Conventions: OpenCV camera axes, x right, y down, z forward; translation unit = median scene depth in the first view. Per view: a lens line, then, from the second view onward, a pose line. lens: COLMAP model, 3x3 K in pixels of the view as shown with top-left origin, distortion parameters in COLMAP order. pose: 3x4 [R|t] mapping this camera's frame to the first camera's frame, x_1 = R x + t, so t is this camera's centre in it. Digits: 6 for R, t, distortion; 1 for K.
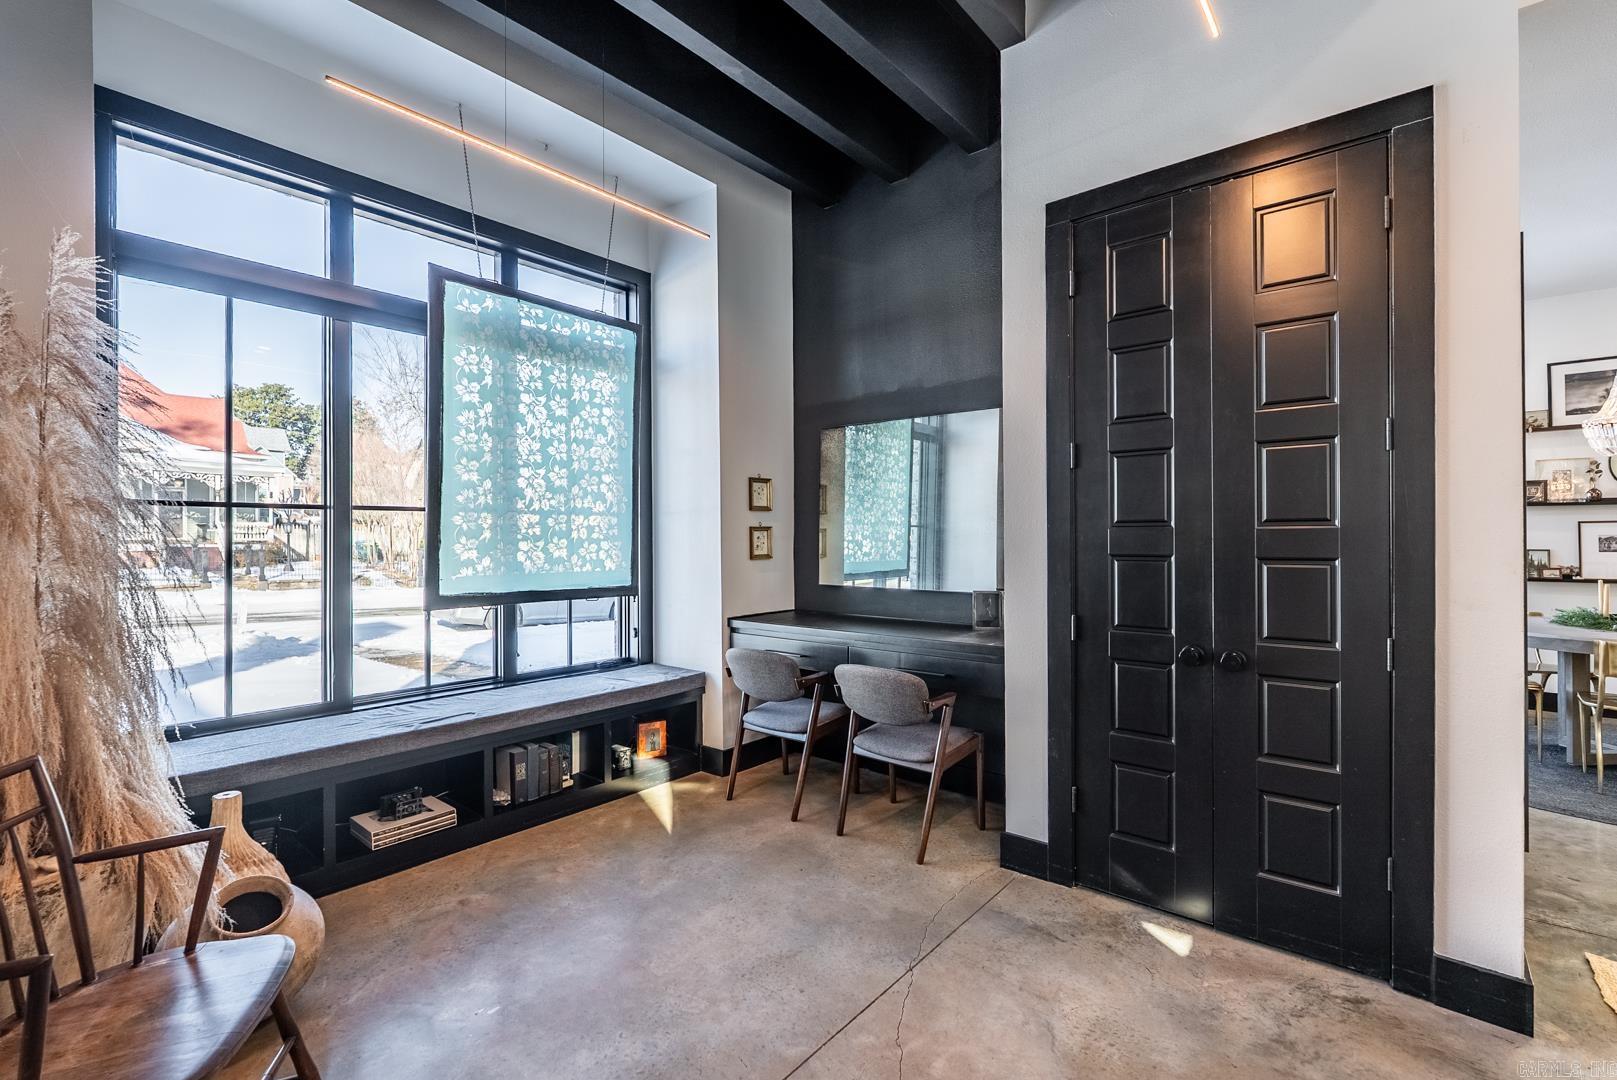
lens RADIAL K [[717.0, 0, 817.9], [0, 717.0, 532.7], [0, 0, 1]] dist [-0.008004, 0.000593]
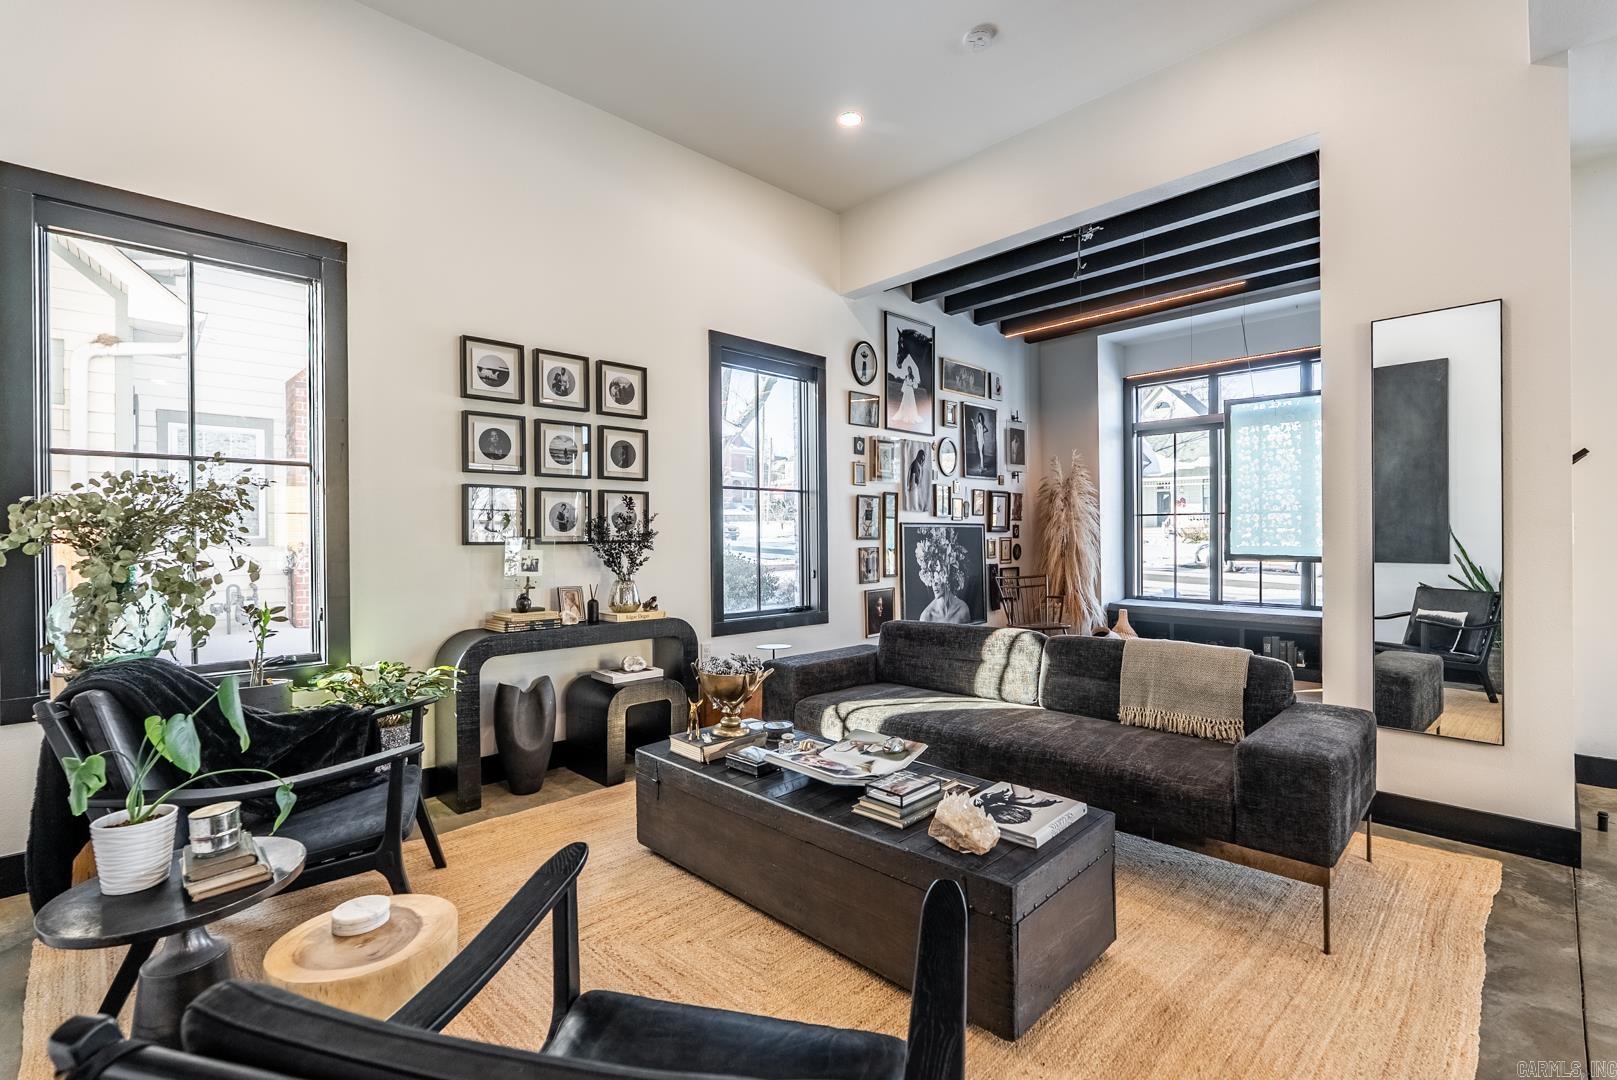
lens RADIAL K [[717.0, 0, 814.1], [0, 717.0, 540.4], [0, 0, 1]] dist [-0.008004, 0.000593]
pose [[-0.099637, 0.008637, -0.994986, 1.290336], [0.009927, 0.999921, 0.007686, 0.013798], [0.994974, -0.009112, -0.099715, -0.016230]]
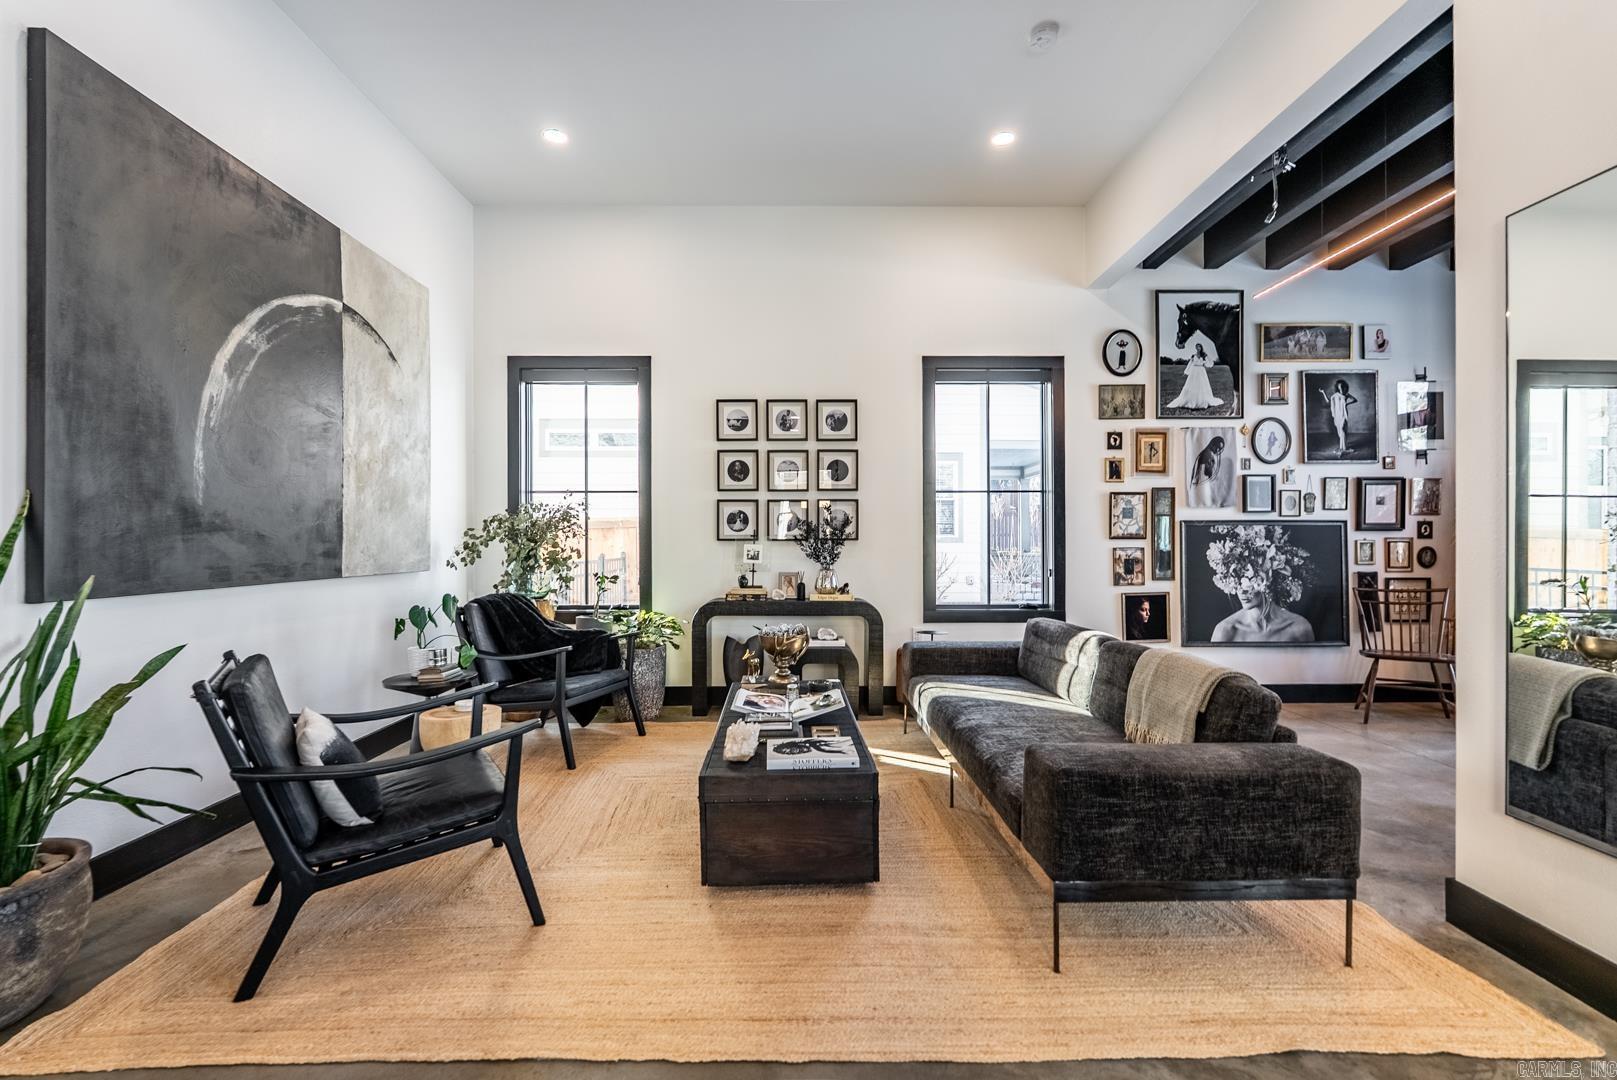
lens RADIAL K [[717.0, 0, 804.7], [0, 717.0, 539.1], [0, 0, 1]] dist [-0.008004, 0.000593]
pose [[-0.754960, 0.003509, -0.655762, 1.195551], [0.006589, 0.999976, -0.002235, 0.022907], [0.655738, -0.006008, -0.754964, 0.553430]]
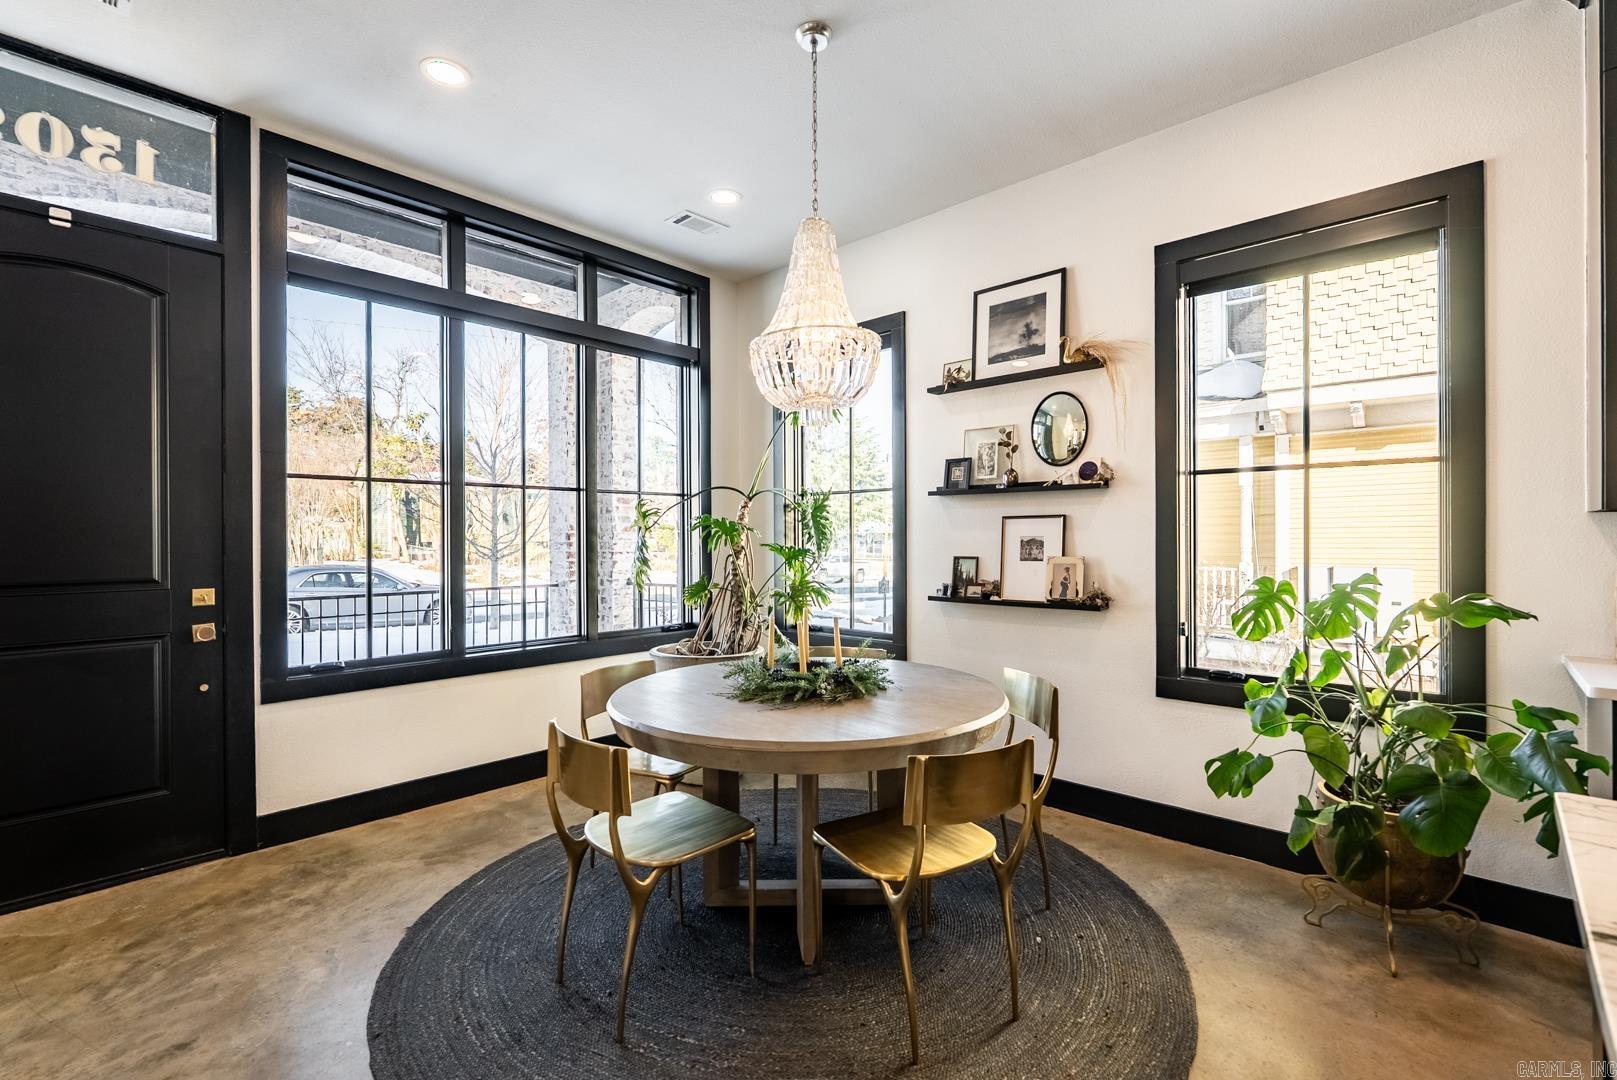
lens RADIAL K [[717.0, 0, 812.0], [0, 717.0, 534.2], [0, 0, 1]] dist [-0.008004, 0.000593]
pose [[0.998960, -0.001641, -0.045565, 1.157939], [0.001749, 0.999996, 0.002326, -0.000864], [0.045561, -0.002404, 0.998959, 0.369662]]
